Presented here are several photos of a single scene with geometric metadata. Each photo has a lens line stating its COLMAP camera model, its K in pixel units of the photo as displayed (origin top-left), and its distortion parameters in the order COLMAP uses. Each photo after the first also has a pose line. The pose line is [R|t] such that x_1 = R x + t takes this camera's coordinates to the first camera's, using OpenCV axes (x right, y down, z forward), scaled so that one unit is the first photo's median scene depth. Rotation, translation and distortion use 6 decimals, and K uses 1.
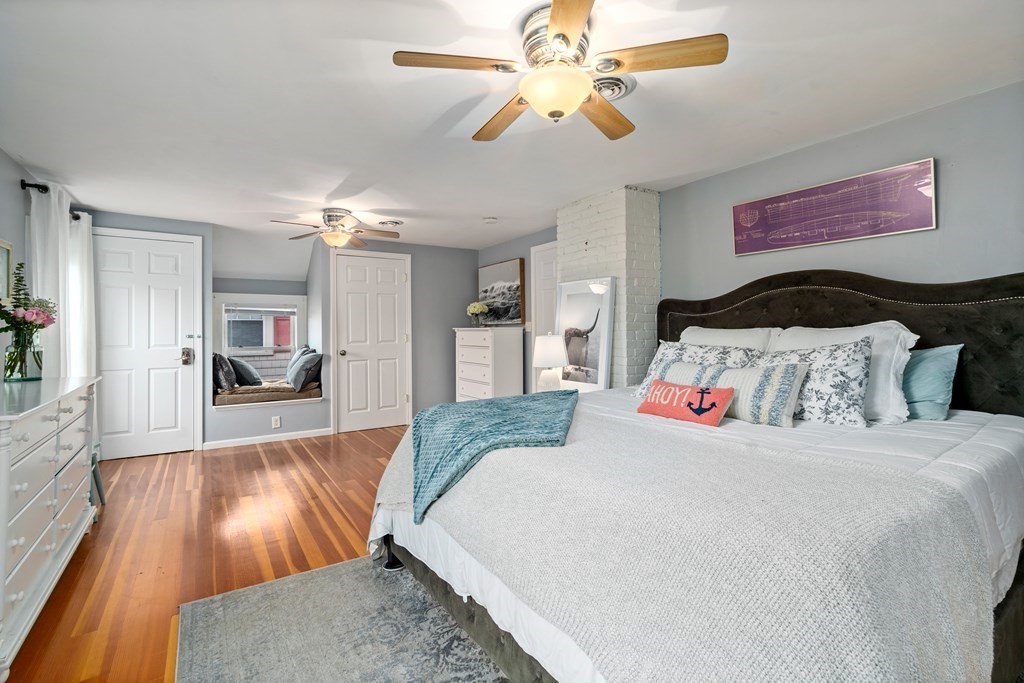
lens RADIAL K [[471.0, 0, 509.4], [0, 471.0, 331.2], [0, 0, 1]] dist [-0.003221, 0.001417]
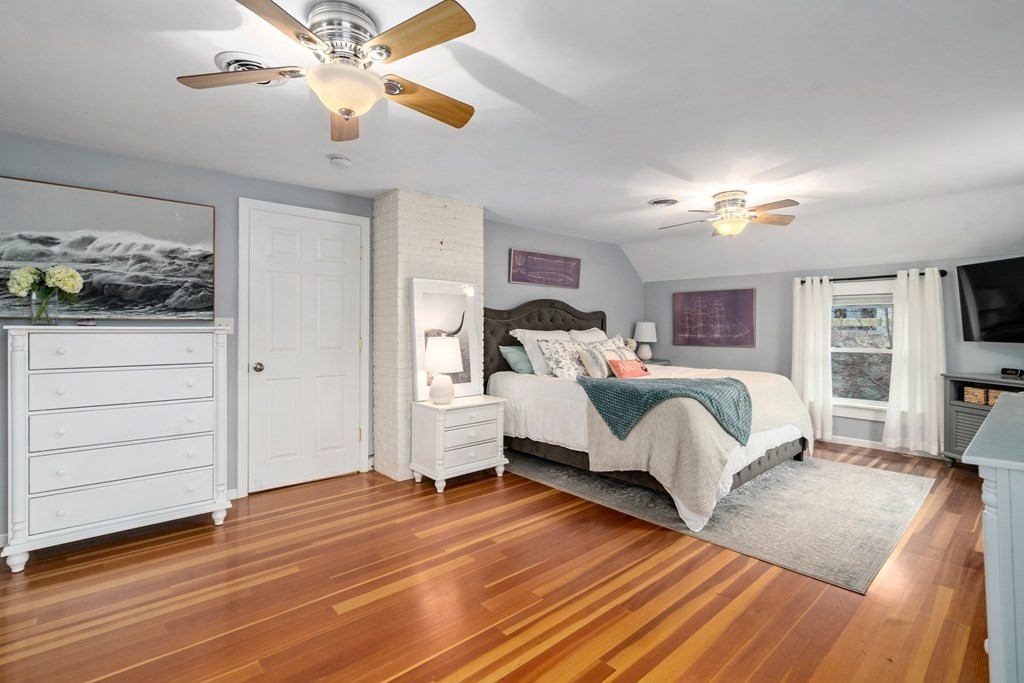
lens RADIAL K [[471.0, 0, 509.3], [0, 471.0, 339.7], [0, 0, 1]] dist [-0.003221, 0.001417]
pose [[-0.130052, -0.003835, 0.991500, -0.576173], [0.009686, 0.999940, 0.005138, 0.007996], [-0.991460, 0.010272, -0.130007, 0.689175]]
